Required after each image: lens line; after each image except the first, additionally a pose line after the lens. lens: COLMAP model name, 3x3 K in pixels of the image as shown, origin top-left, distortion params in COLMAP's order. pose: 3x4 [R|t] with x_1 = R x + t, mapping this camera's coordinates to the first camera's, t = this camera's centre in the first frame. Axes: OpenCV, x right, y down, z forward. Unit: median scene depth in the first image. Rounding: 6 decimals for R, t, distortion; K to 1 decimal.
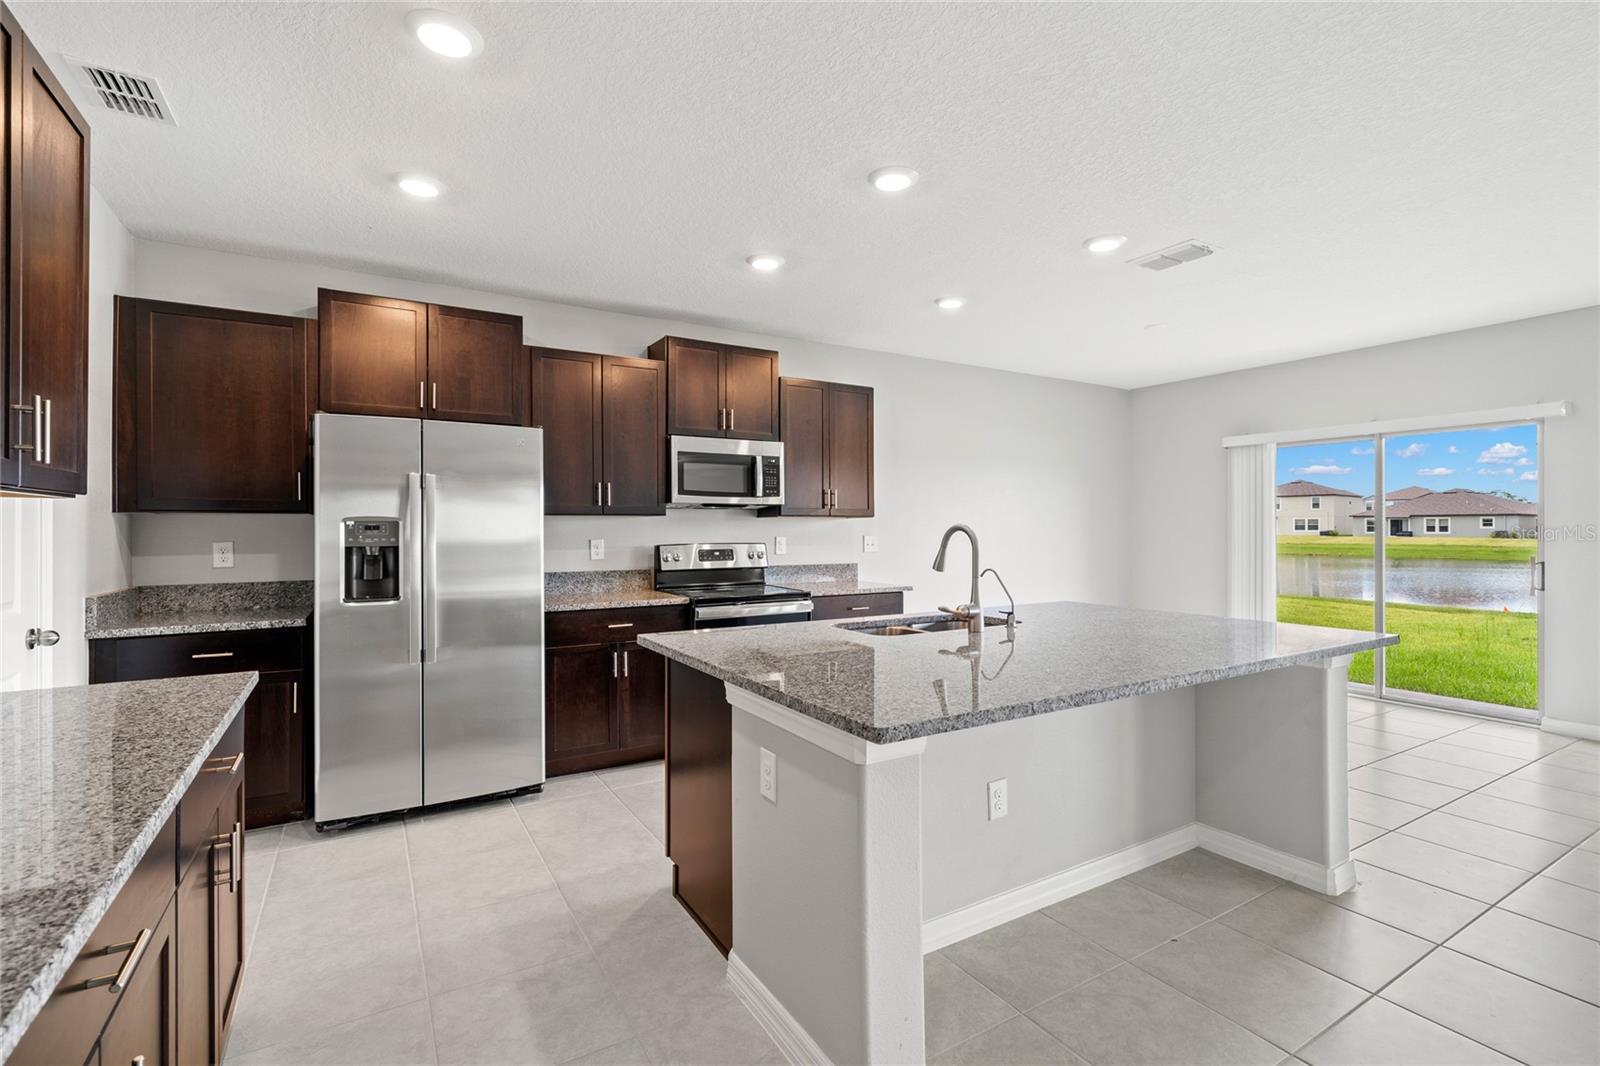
lens RADIAL K [[701.7, 0, 793.5], [0, 701.7, 531.5], [0, 0, 1]] dist [0.000707, -0.000285]
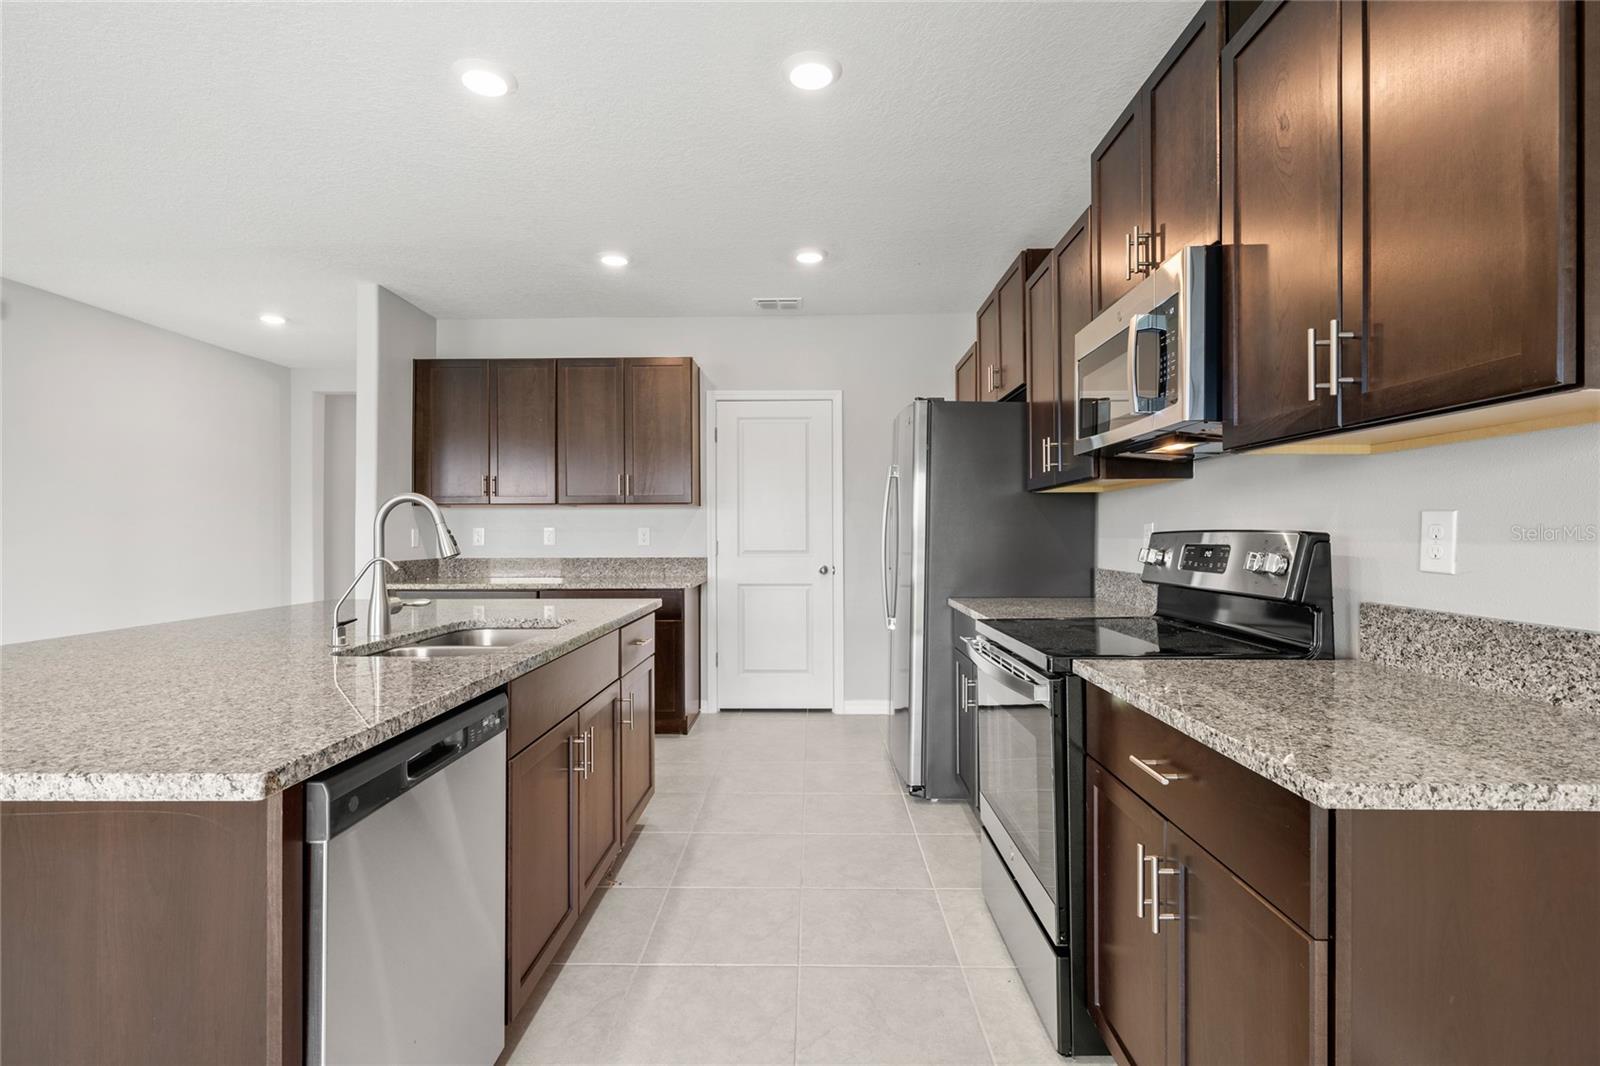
lens RADIAL K [[746.0, 0, 810.0], [0, 746.0, 529.1], [0, 0, 1]] dist [-0.000871, -0.000622]
pose [[-0.510934, 0.000284, -0.859620, 0.427657], [0.001885, 0.999998, -0.000790, 0.016864], [0.859618, -0.002025, -0.510934, 1.071875]]
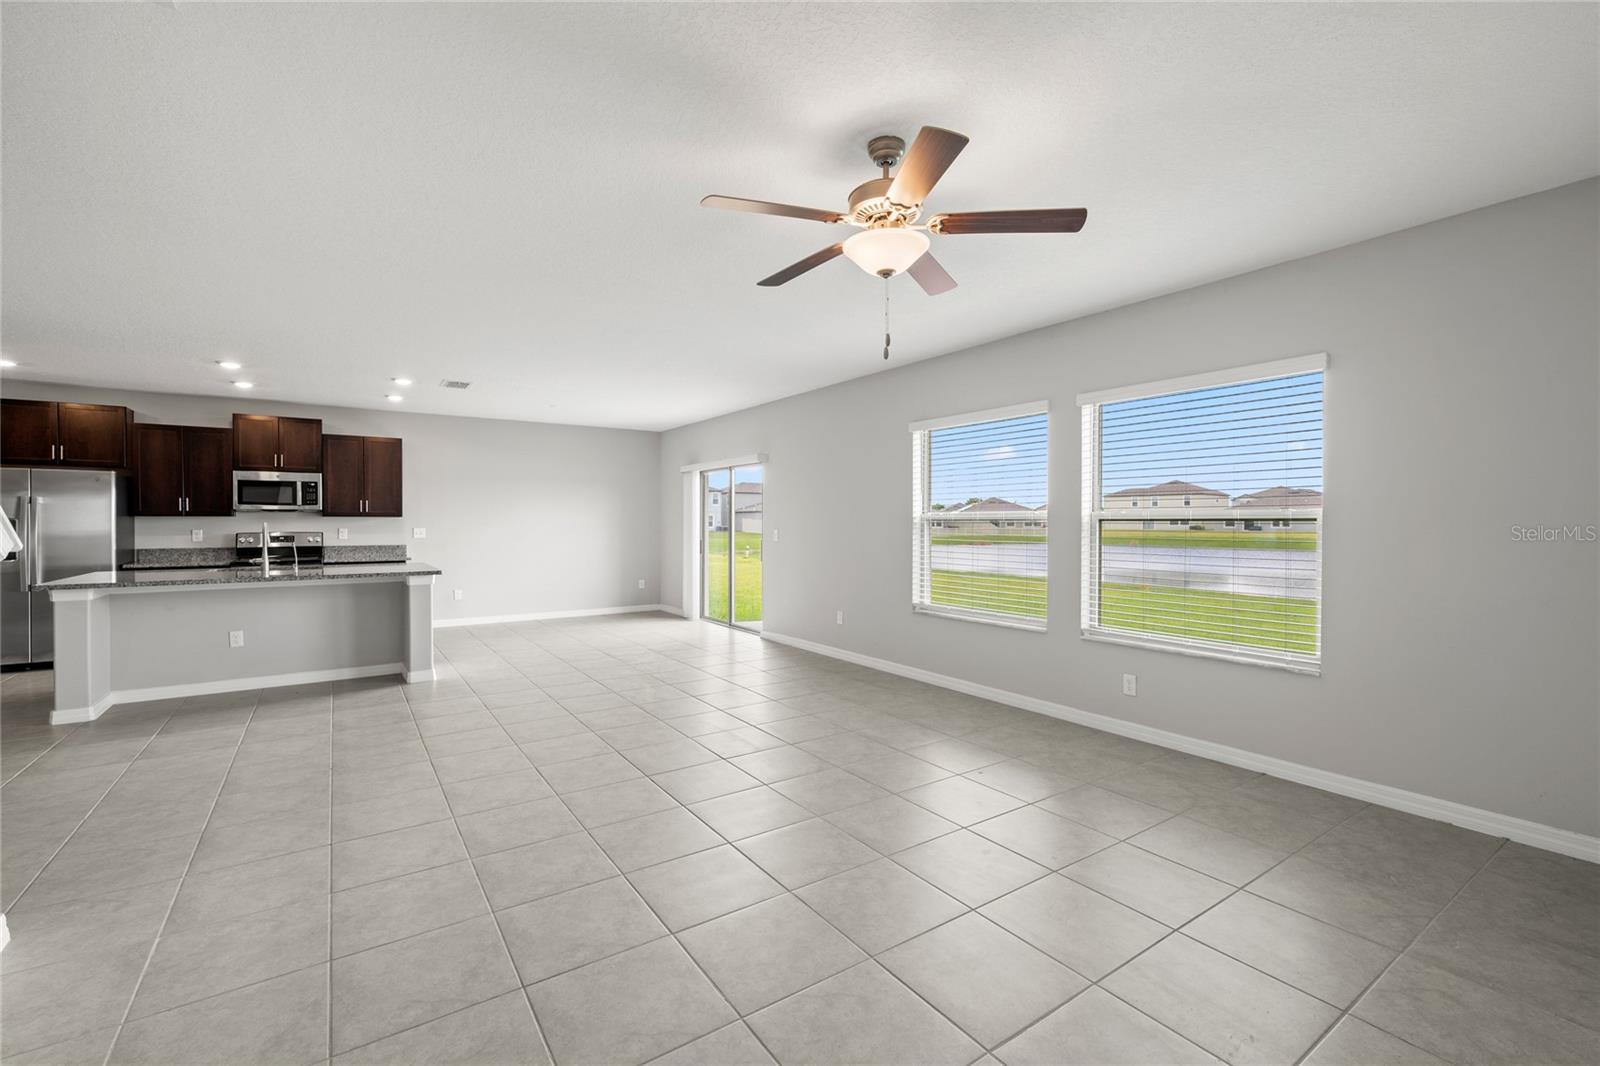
lens RADIAL K [[701.7, 0, 793.5], [0, 701.7, 531.5], [0, 0, 1]] dist [0.000707, -0.000285]
pose [[0.998544, 0.005198, 0.053700, 1.082942], [-0.005840, 0.999913, 0.011800, -0.012913], [-0.053634, -0.012096, 0.998487, -0.791716]]
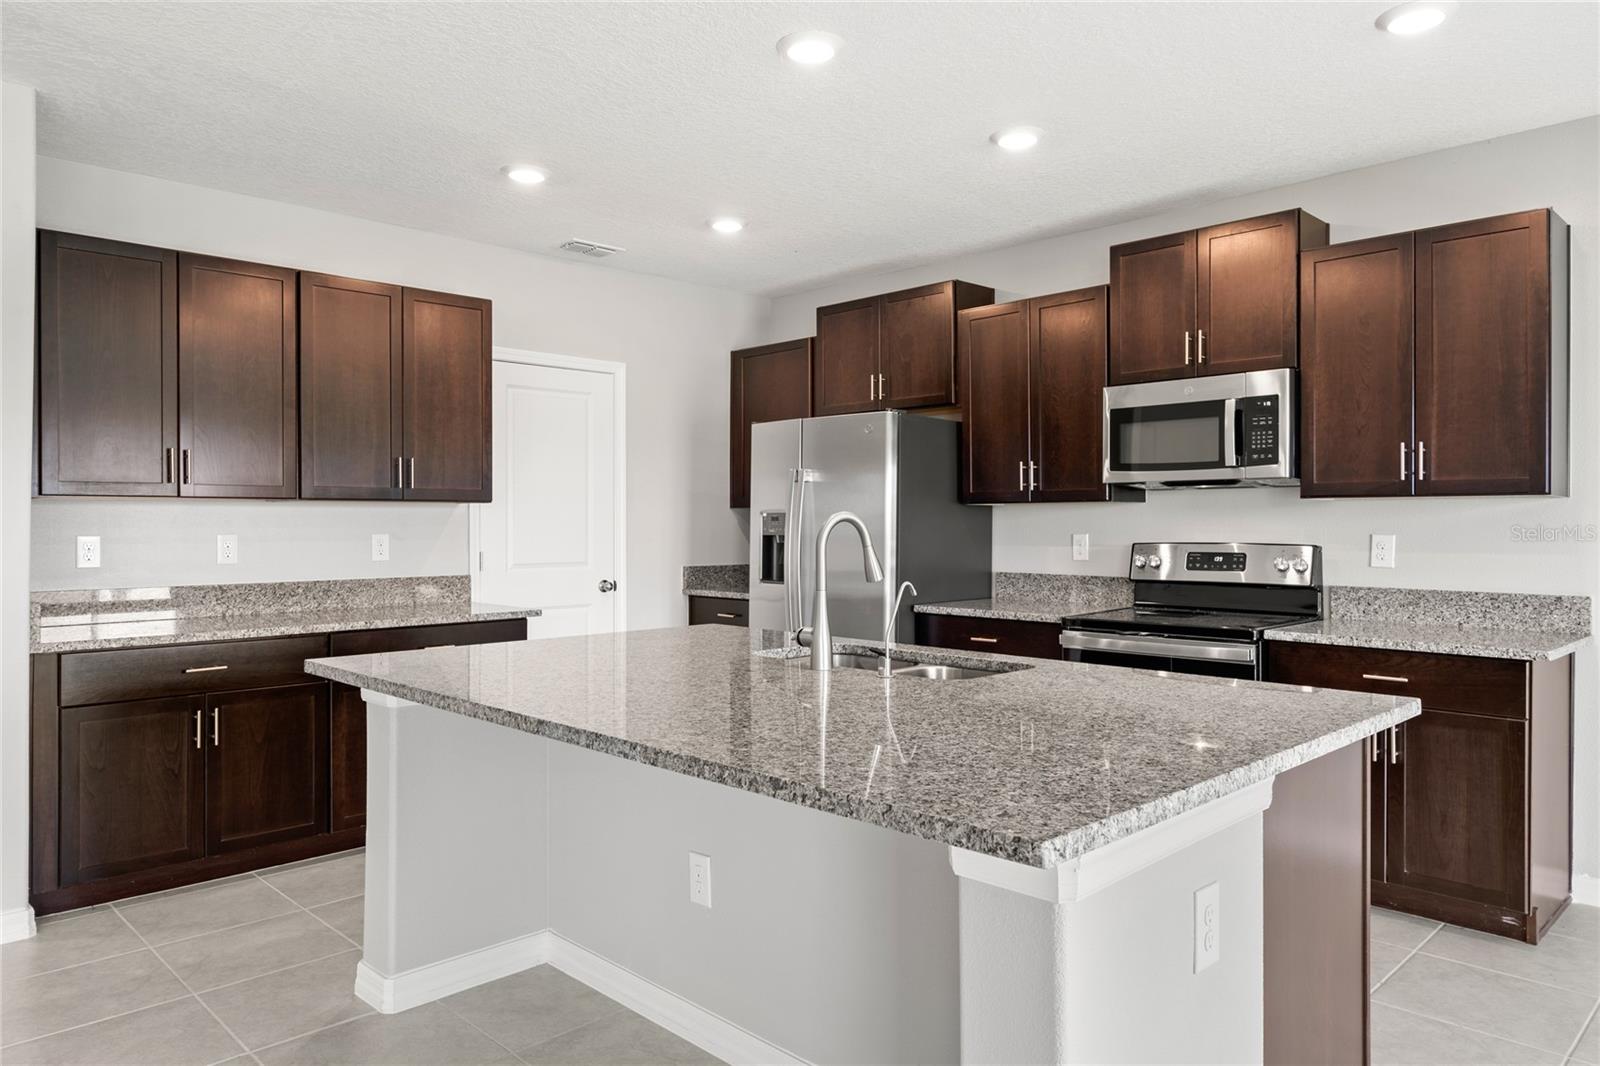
lens RADIAL K [[1043.6, 0, 828.6], [0, 1043.6, 527.0], [0, 0, 1]] dist [-0.000023, 0.001277]
pose [[0.264008, 0.007217, -0.964494, 0.735776], [-0.003165, 0.999973, 0.006616, -0.002572], [0.964515, 0.001306, 0.264024, 0.438017]]
